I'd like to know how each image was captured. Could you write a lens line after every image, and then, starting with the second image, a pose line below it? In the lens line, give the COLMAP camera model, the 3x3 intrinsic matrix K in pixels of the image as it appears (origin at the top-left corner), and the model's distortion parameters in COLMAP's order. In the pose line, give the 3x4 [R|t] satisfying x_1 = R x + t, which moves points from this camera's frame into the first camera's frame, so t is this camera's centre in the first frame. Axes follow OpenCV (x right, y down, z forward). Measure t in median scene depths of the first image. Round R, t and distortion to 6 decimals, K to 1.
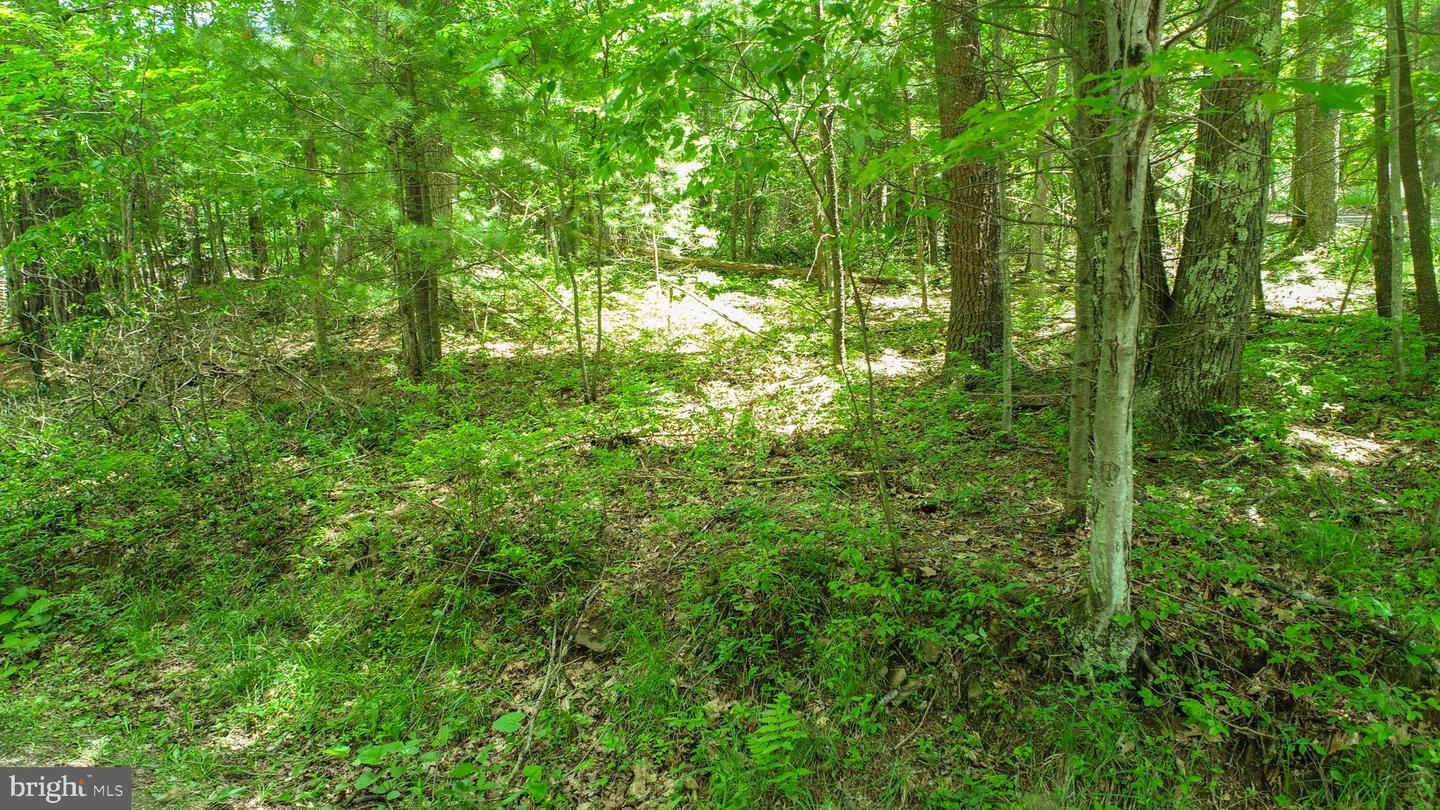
lens RADIAL K [[956.4, 0, 720.0], [0, 956.4, 405.0], [0, 0, 1]] dist [-0.020078, 0.002558]
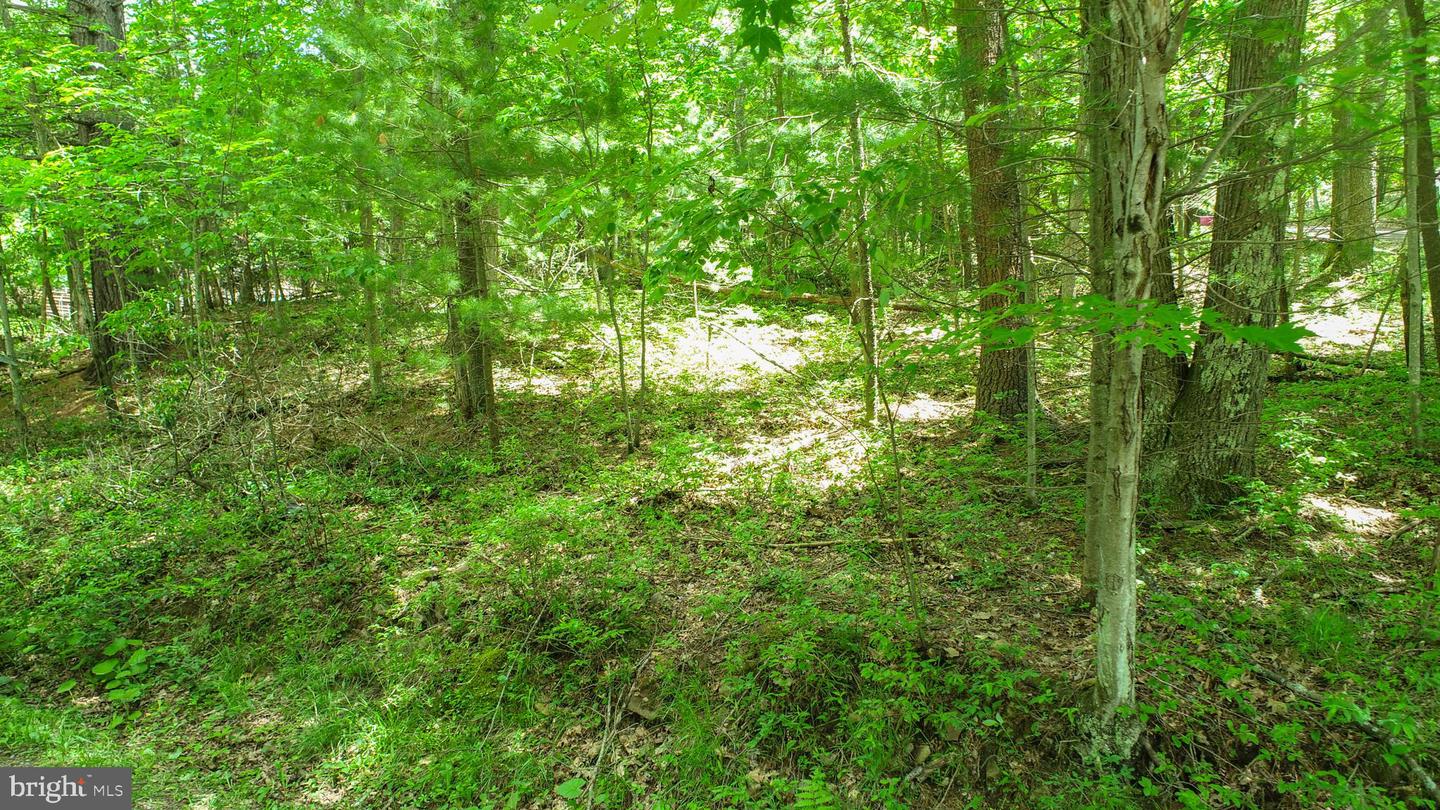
lens RADIAL K [[956.4, 0, 720.0], [0, 956.4, 405.0], [0, 0, 1]] dist [-0.020078, 0.002558]
pose [[0.999340, 0.002194, -0.036263, -0.006366], [-0.002251, 0.999996, -0.001531, -0.090438], [0.036259, 0.001611, 0.999341, -0.084460]]
